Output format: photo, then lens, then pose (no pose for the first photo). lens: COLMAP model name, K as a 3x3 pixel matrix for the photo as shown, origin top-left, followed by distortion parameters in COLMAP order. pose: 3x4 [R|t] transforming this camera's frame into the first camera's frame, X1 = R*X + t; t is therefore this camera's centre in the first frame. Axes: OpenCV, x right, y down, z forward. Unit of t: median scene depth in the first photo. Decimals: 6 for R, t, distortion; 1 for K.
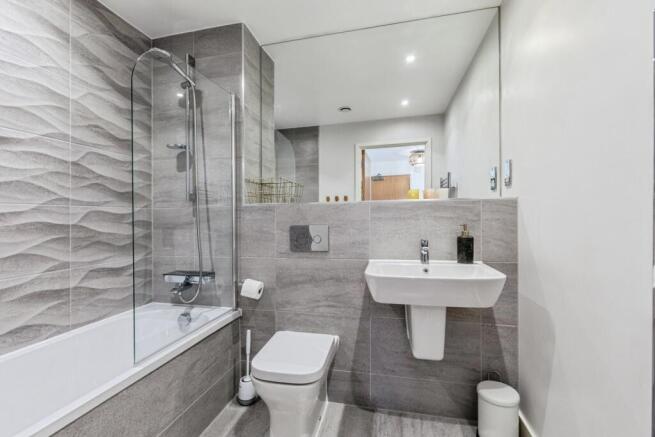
lens RADIAL K [[301.6, 0, 326.6], [0, 301.6, 218.8], [0, 0, 1]] dist [-0.000615, -0.001683]
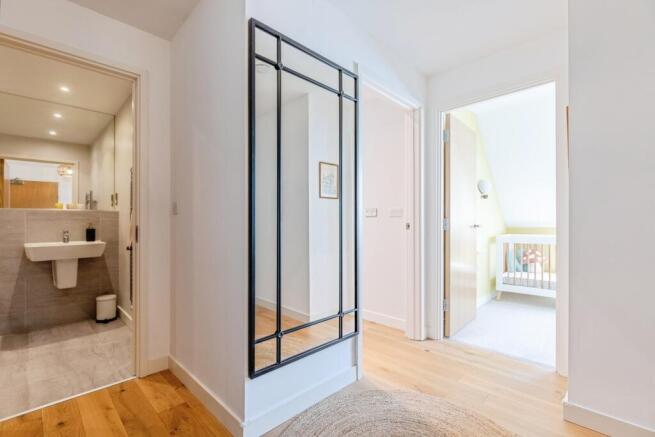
lens RADIAL K [[301.6, 0, 328.4], [0, 301.6, 222.6], [0, 0, 1]] dist [-0.000615, -0.001683]
pose [[0.541312, 0.007422, 0.840789, -0.381188], [0.004626, 0.999920, -0.011805, 0.047978], [-0.840809, 0.010280, 0.541234, -1.440987]]
